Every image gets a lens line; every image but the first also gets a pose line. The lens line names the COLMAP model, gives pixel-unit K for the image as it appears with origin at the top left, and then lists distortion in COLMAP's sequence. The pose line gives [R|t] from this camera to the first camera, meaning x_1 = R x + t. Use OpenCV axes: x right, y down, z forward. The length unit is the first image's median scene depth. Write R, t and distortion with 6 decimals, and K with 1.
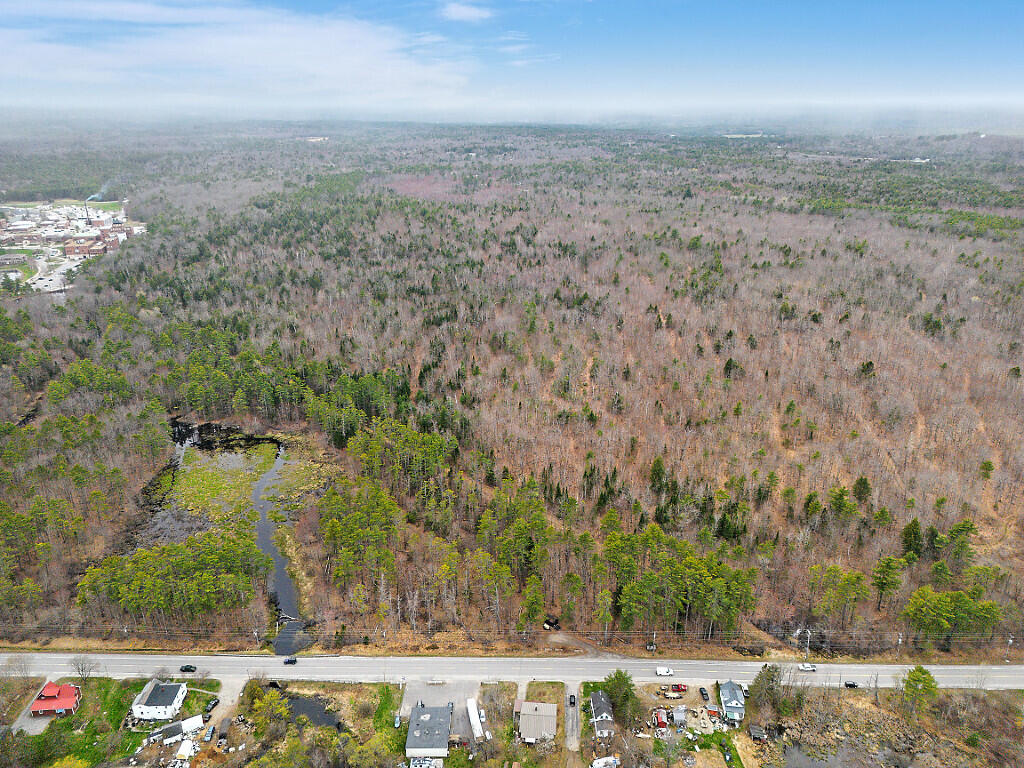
lens RADIAL K [[715.0, 0, 512.0], [0, 715.0, 384.0], [0, 0, 1]] dist [0.071303, -0.063181]
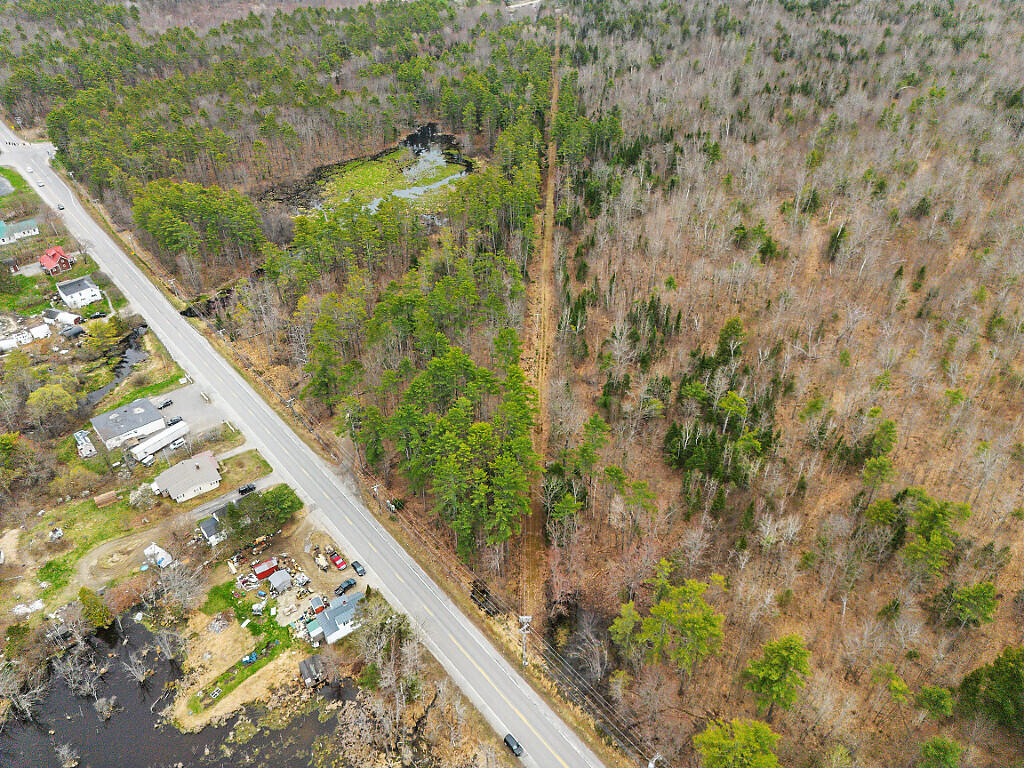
lens RADIAL K [[715.0, 0, 512.0], [0, 715.0, 384.0], [0, 0, 1]] dist [0.071303, -0.063181]
pose [[0.659213, 0.437032, -0.611916, 0.378783], [-0.271207, 0.897177, 0.348597, -0.005376], [0.701345, -0.063844, 0.709957, 0.358715]]
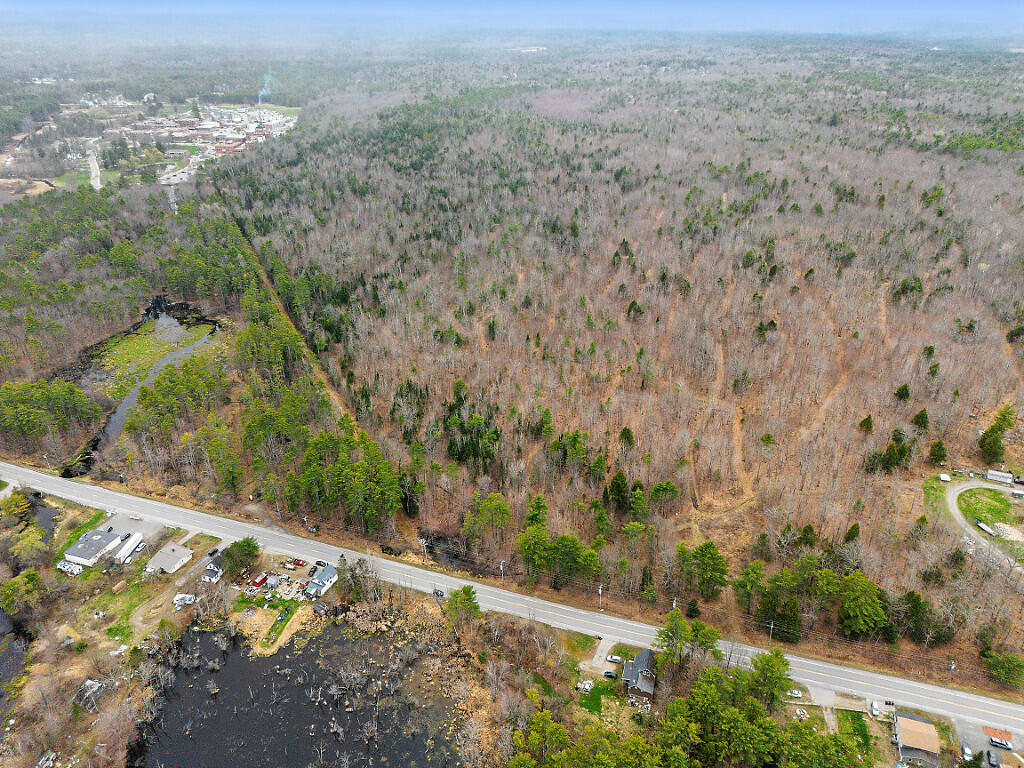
lens RADIAL K [[715.0, 0, 512.0], [0, 715.0, 384.0], [0, 0, 1]] dist [0.071303, -0.063181]
pose [[0.945949, 0.149836, -0.287628, 0.470486], [-0.118266, 0.985176, 0.124264, -0.026899], [0.301983, -0.083530, 0.949647, 0.013438]]
